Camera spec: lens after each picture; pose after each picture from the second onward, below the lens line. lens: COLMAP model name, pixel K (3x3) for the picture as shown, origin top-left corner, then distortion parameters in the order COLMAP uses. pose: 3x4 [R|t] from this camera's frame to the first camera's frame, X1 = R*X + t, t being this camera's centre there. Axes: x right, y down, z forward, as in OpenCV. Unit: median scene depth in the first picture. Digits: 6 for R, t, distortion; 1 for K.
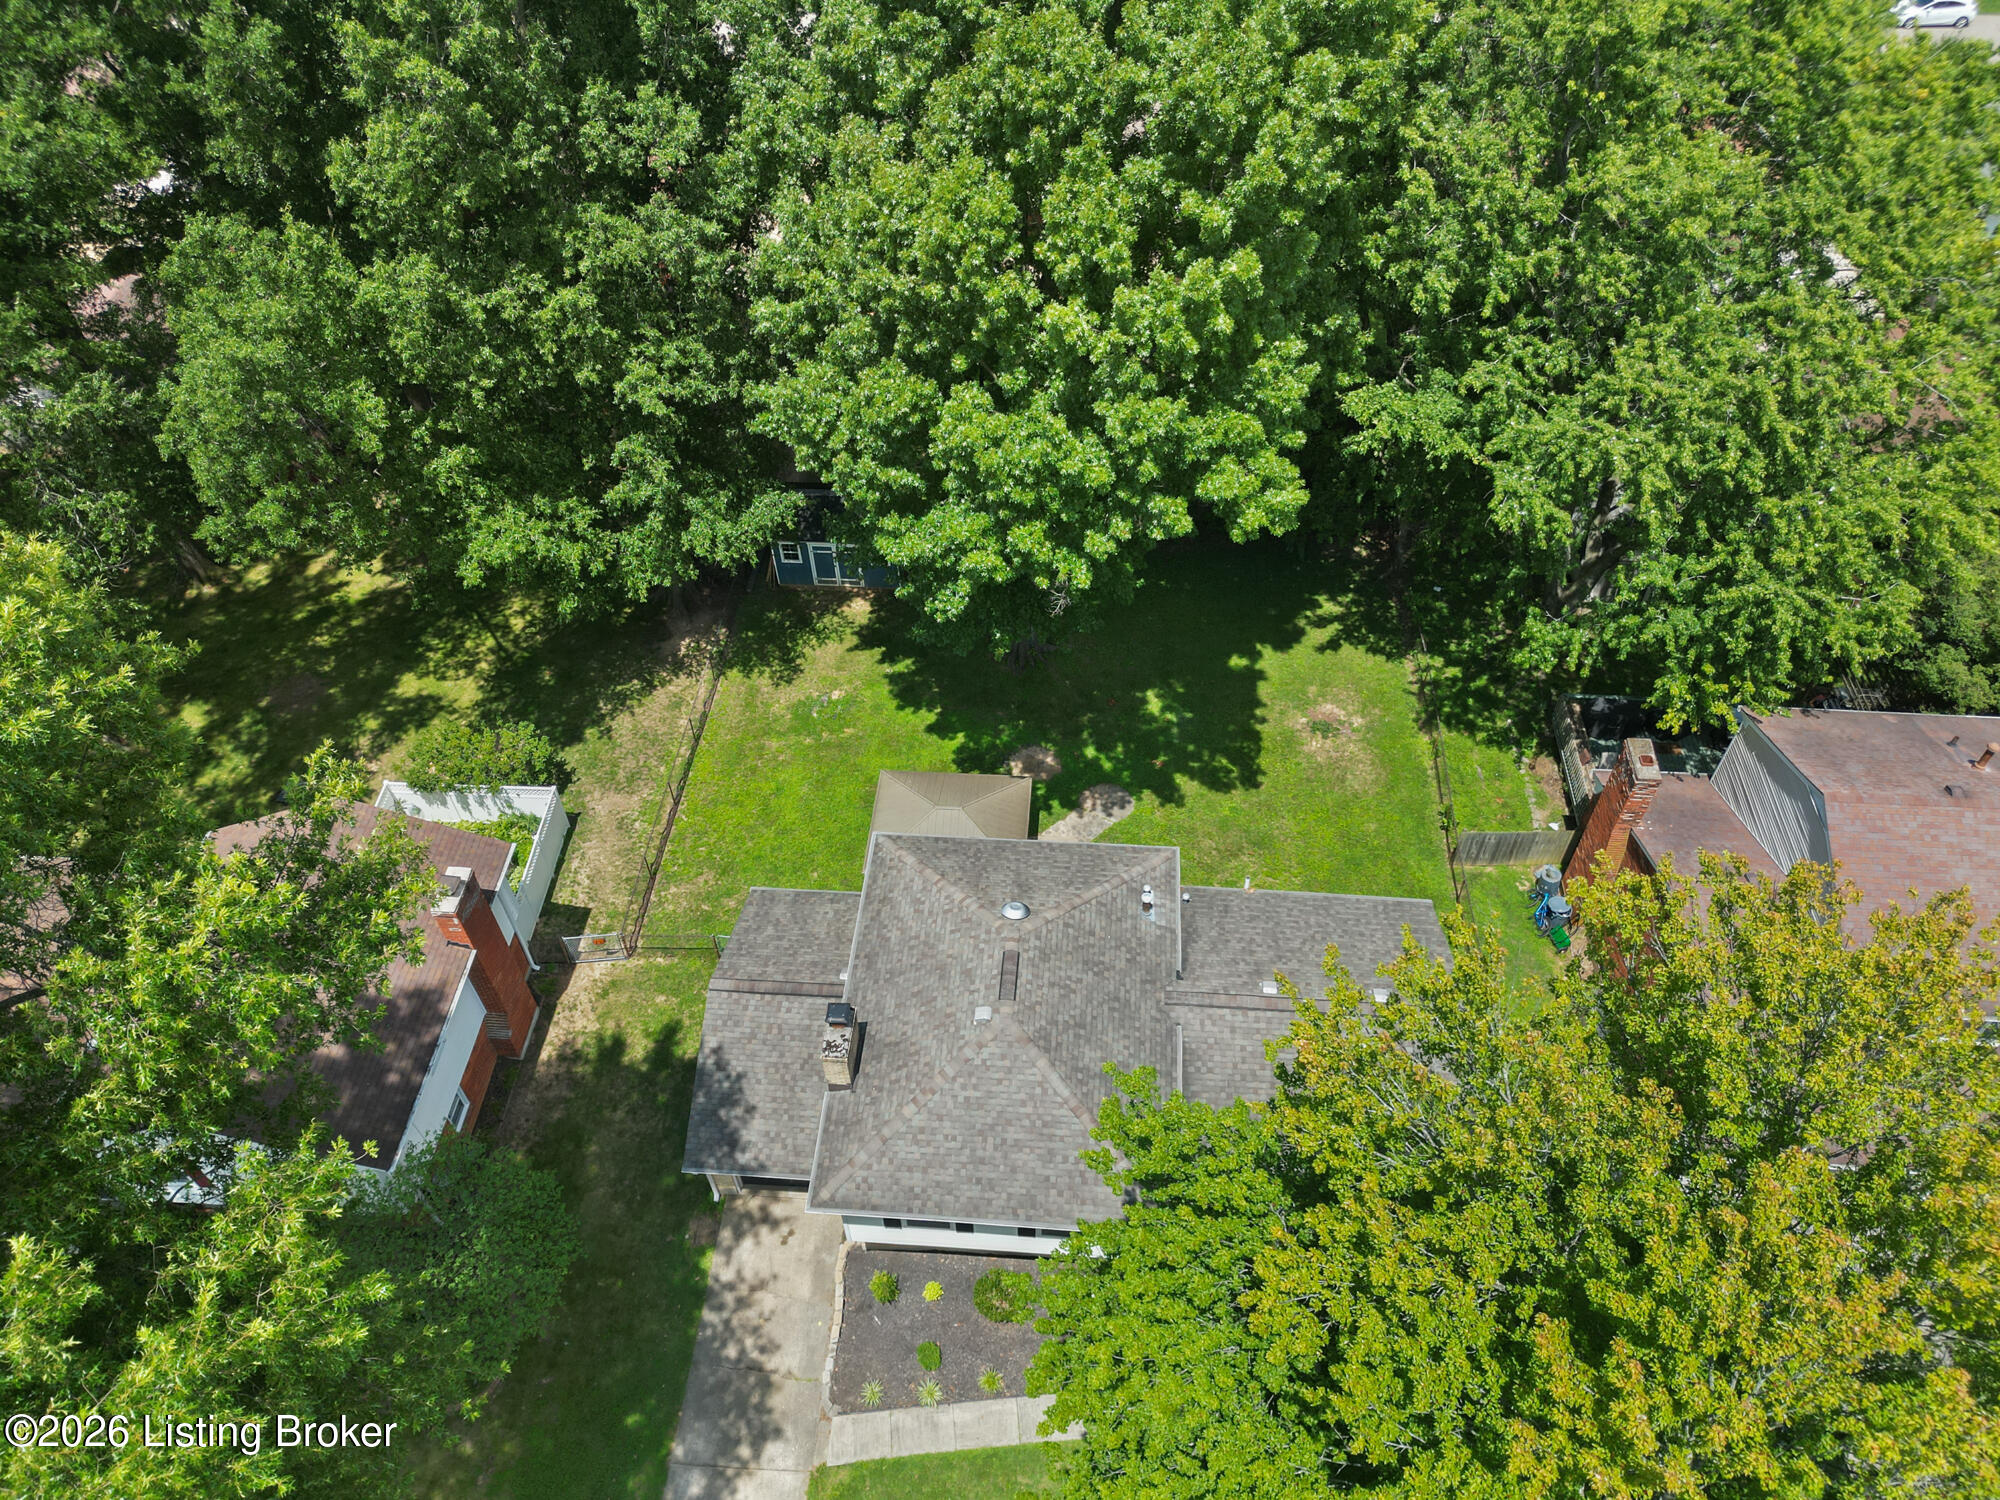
lens RADIAL K [[1449.9, 0, 1000.0], [0, 1449.9, 750.0], [0, 0, 1]] dist [0.077495, -0.076614]
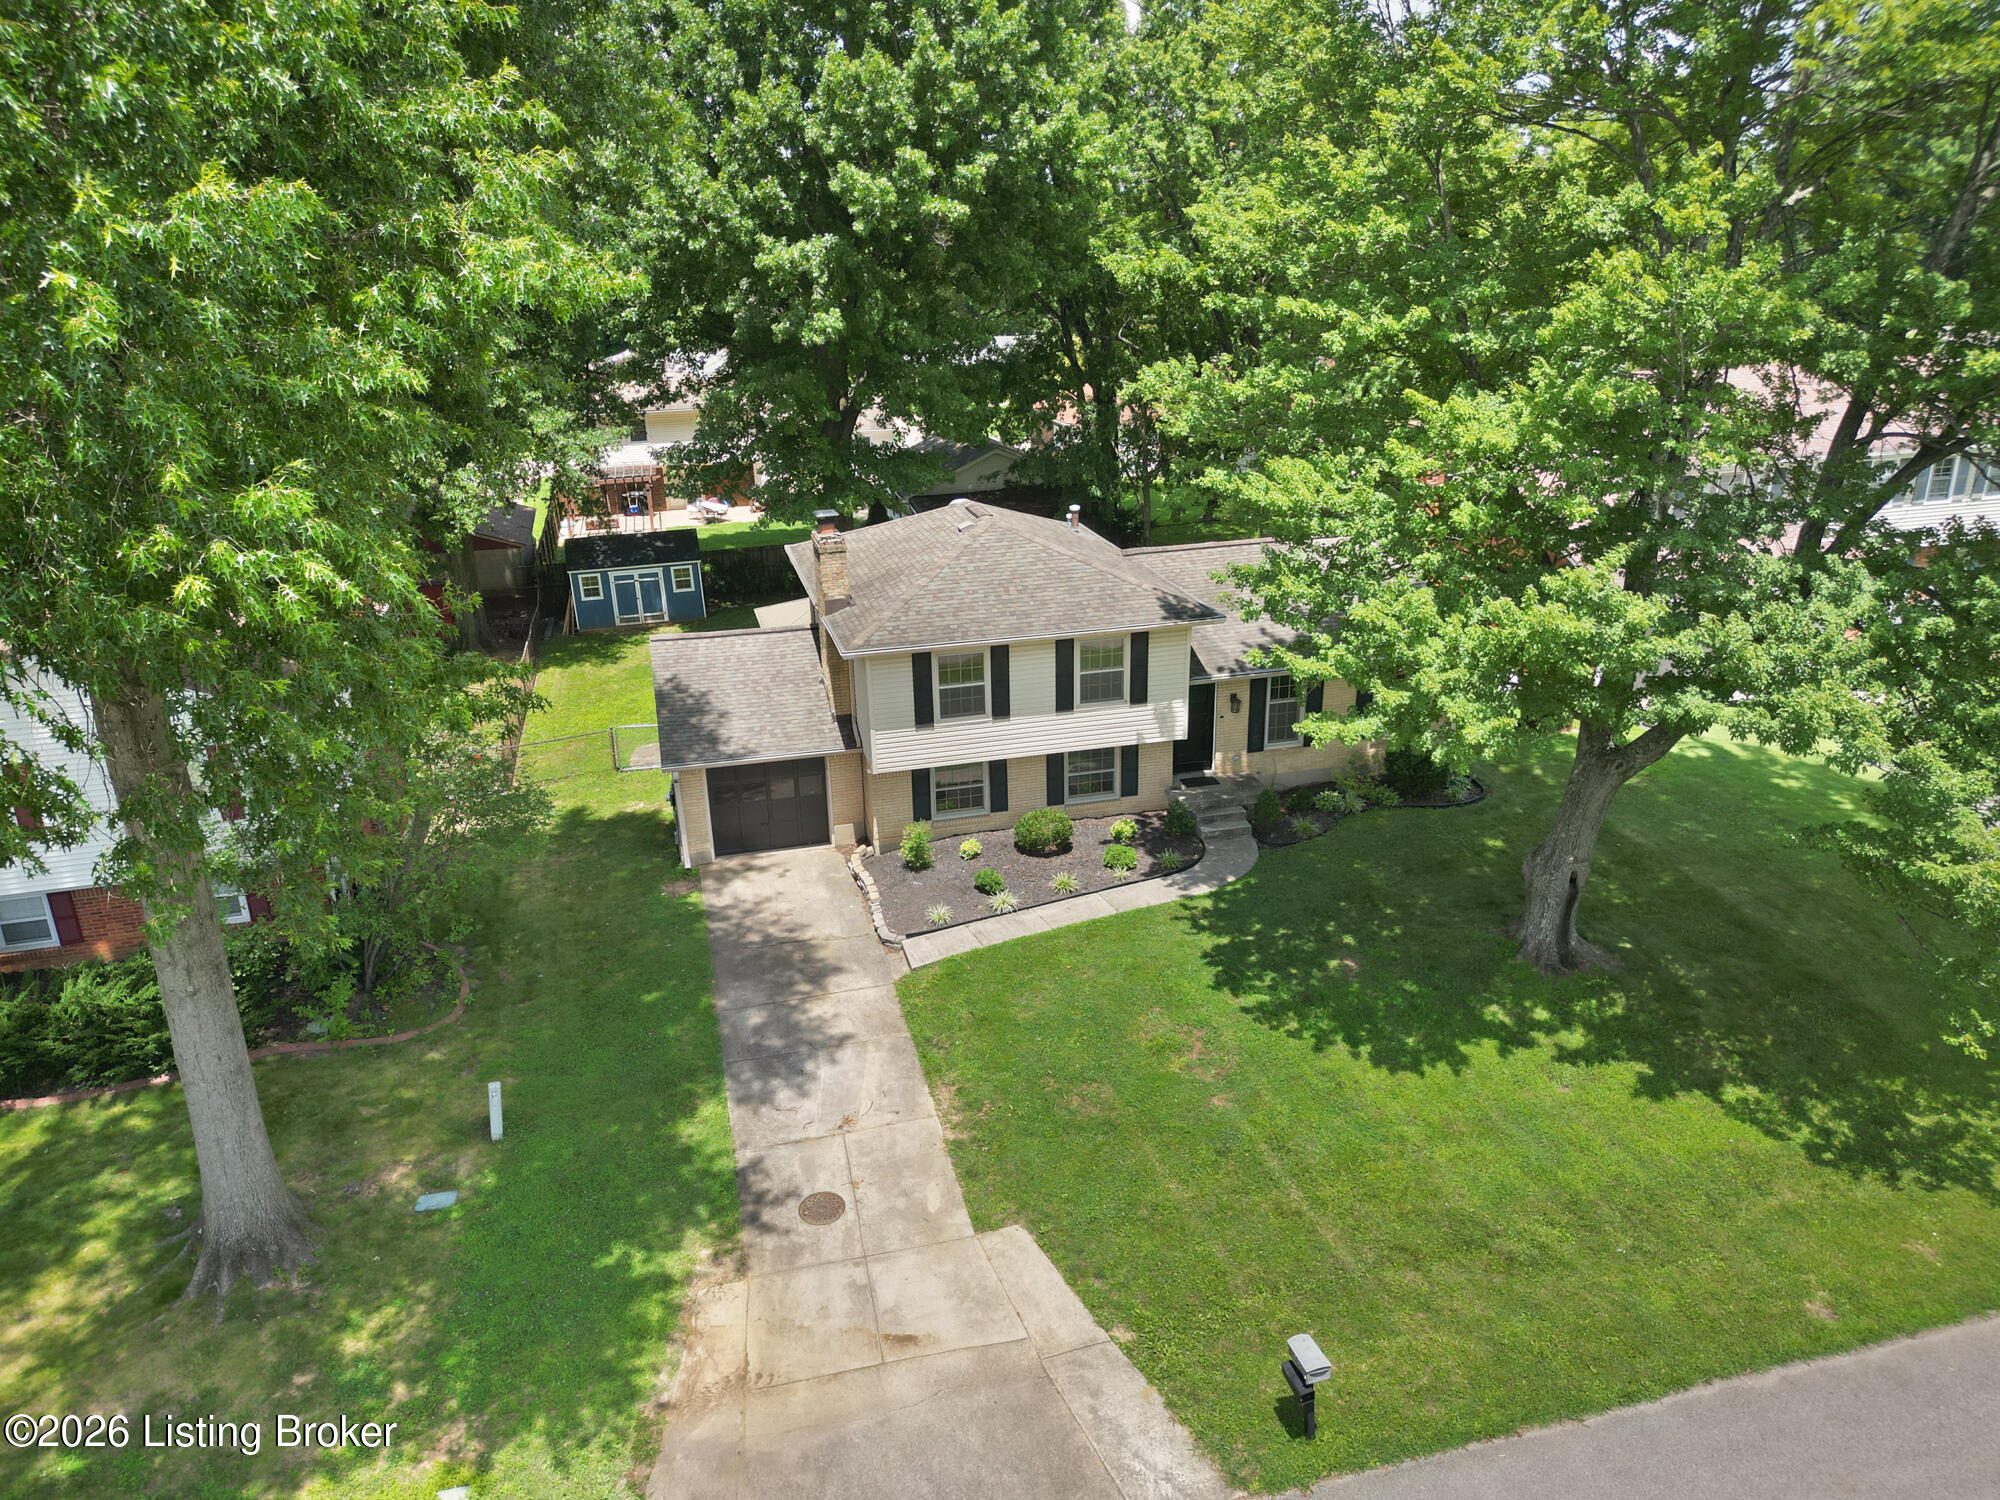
lens RADIAL K [[1449.9, 0, 1000.0], [0, 1449.9, 750.0], [0, 0, 1]] dist [0.077495, -0.076614]
pose [[0.948447, -0.112435, 0.296320, -0.283102], [0.240623, 0.863957, -0.442357, 0.716788], [-0.206271, 0.490854, 0.846472, 0.219404]]
